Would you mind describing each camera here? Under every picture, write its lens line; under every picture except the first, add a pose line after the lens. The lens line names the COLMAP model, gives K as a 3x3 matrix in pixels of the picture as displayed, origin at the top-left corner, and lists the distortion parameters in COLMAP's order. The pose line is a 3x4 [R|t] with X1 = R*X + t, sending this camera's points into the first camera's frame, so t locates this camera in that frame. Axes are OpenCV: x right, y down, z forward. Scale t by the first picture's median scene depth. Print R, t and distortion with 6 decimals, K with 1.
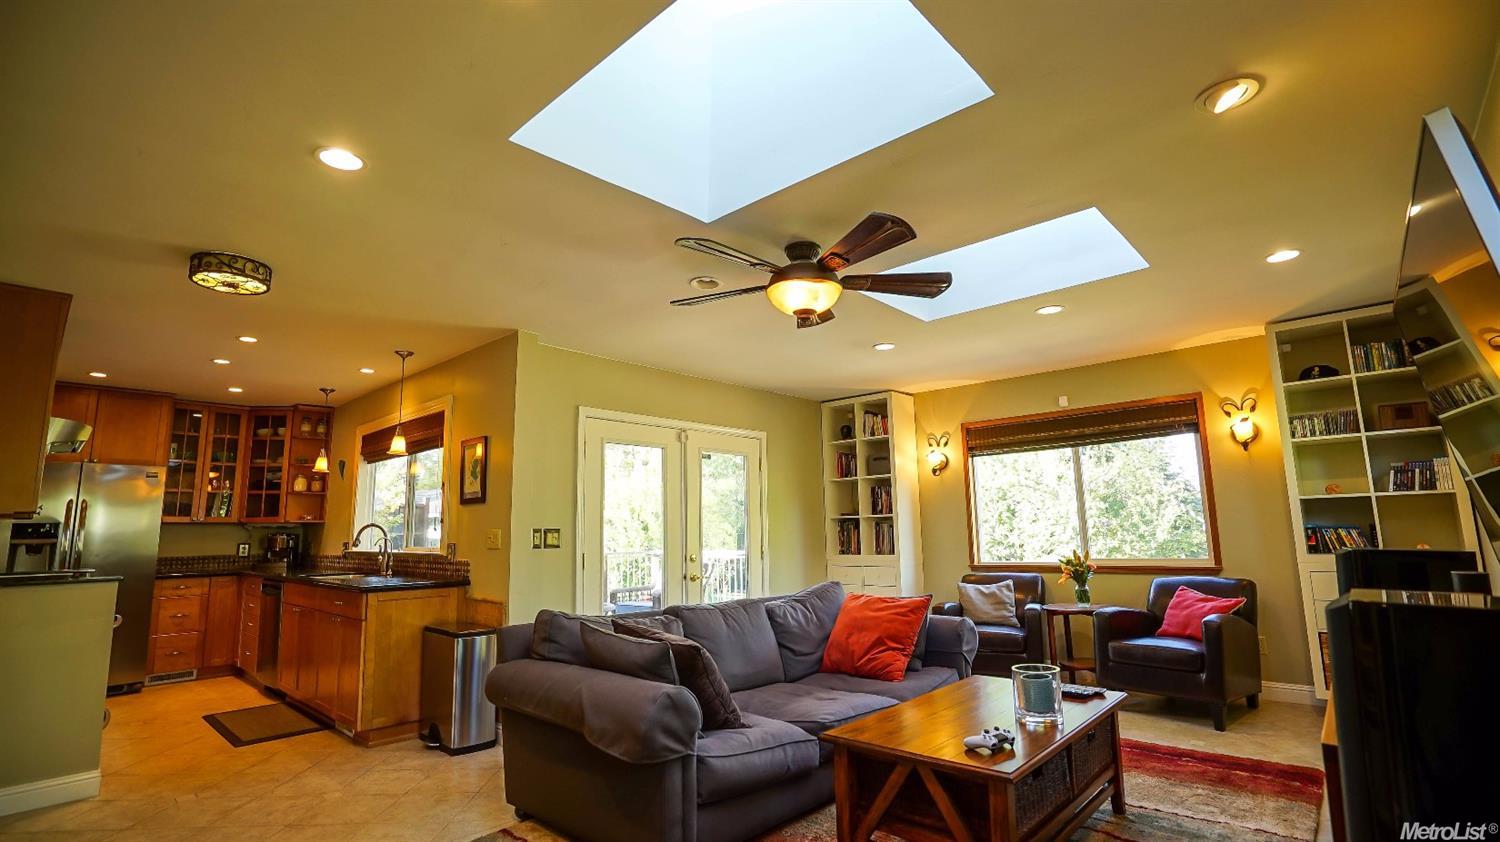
lens RADIAL K [[692.6, 0, 756.5], [0, 692.6, 417.9], [0, 0, 1]] dist [-0.019491, 0.000895]
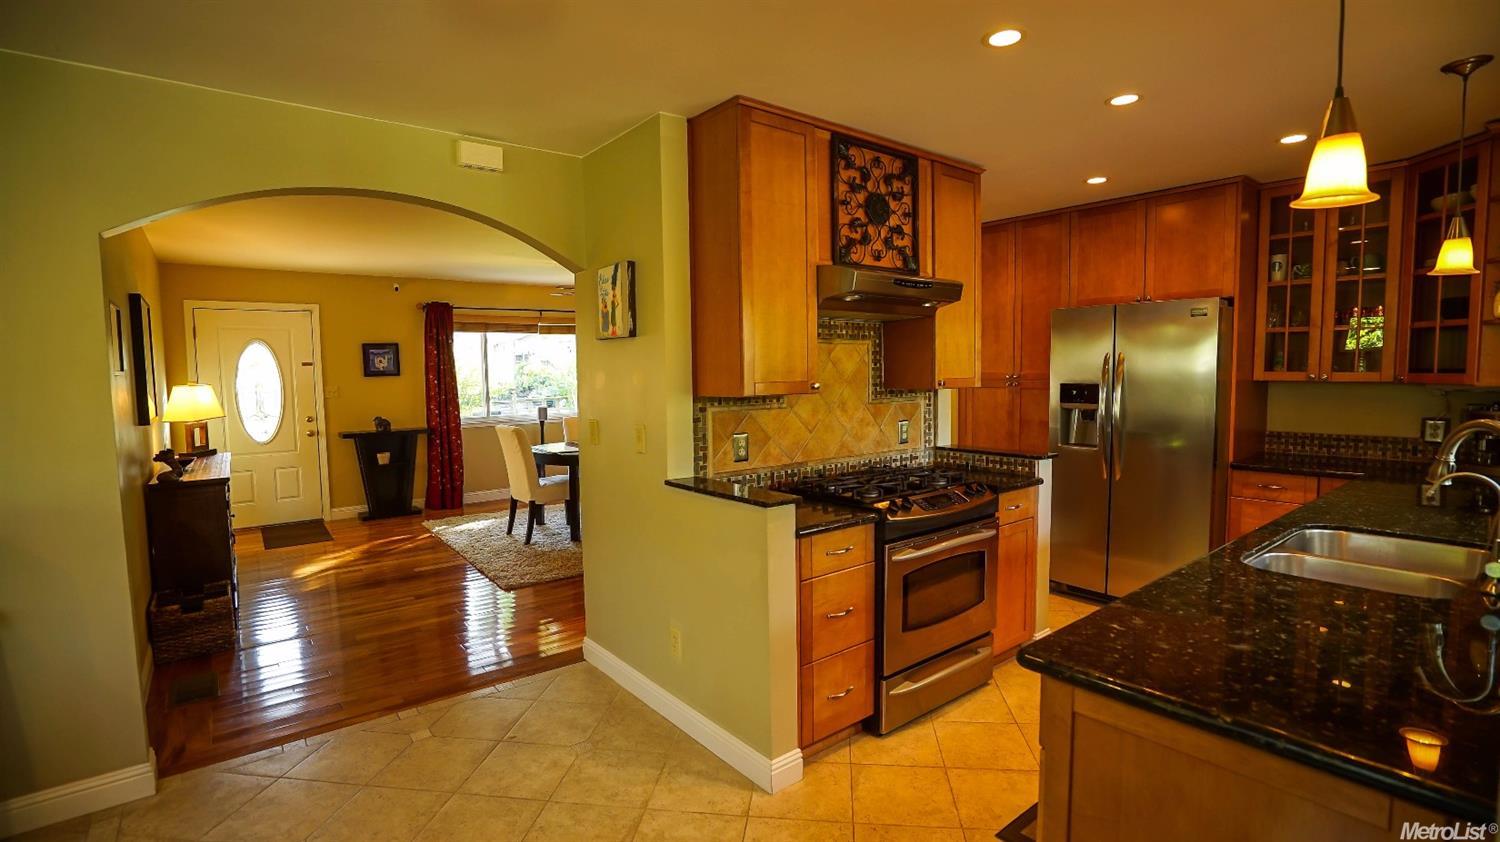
lens RADIAL K [[692.6, 0, 746.1], [0, 692.6, 418.7], [0, 0, 1]] dist [-0.019491, 0.000895]
pose [[-0.155485, 0.092673, -0.983482, -0.153805], [0.174071, 0.982581, 0.065068, 0.060091], [0.972380, -0.161079, -0.168908, 0.615206]]
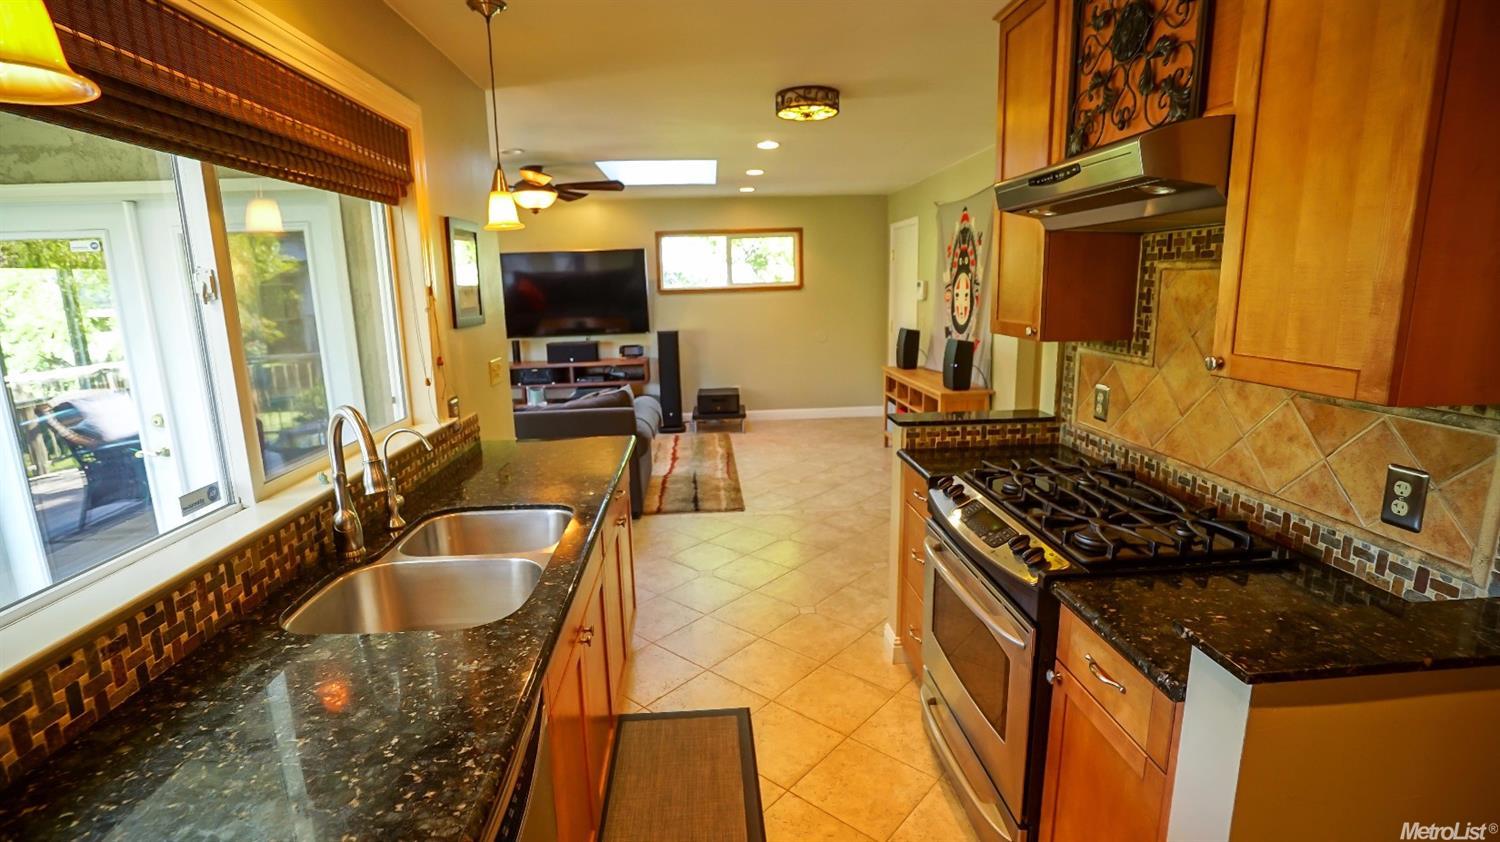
lens RADIAL K [[692.6, 0, 751.4], [0, 692.6, 423.3], [0, 0, 1]] dist [-0.019491, 0.000895]
pose [[-0.736493, -0.104144, 0.668380, -0.760179], [-0.076675, 0.994562, 0.070480, 0.111280], [-0.672085, 0.000660, -0.740474, 0.957853]]
